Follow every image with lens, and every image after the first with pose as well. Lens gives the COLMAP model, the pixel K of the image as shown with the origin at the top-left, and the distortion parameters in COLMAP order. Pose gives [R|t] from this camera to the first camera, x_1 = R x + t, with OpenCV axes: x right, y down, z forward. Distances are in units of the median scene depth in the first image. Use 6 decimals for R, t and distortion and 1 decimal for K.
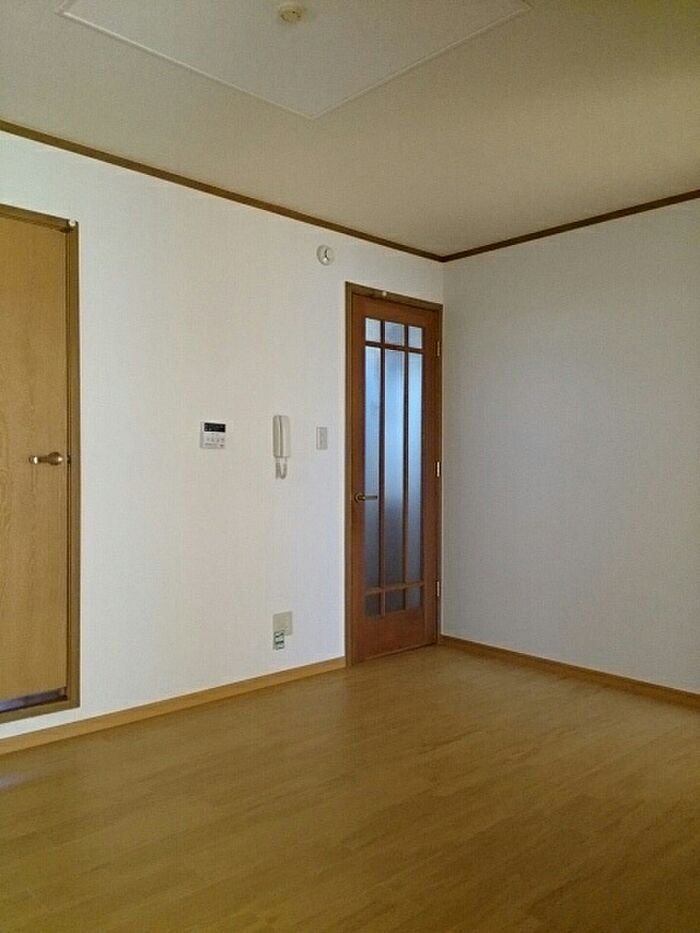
lens RADIAL K [[751.6, 0, 354.4], [0, 751.6, 458.8], [0, 0, 1]] dist [0.112192, -0.052372]
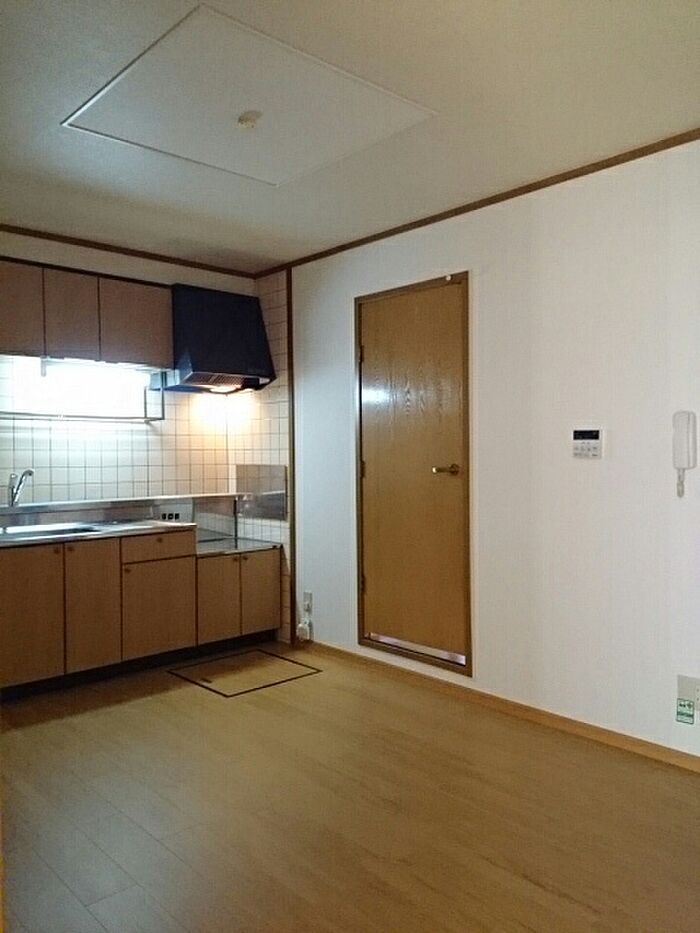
lens RADIAL K [[751.6, 0, 351.0], [0, 751.6, 474.7], [0, 0, 1]] dist [0.112192, -0.052372]
pose [[-0.023823, 0.023220, -0.999447, 0.729396], [0.009926, 0.999686, 0.022989, -0.018085], [0.999667, -0.009372, -0.024046, 0.749626]]
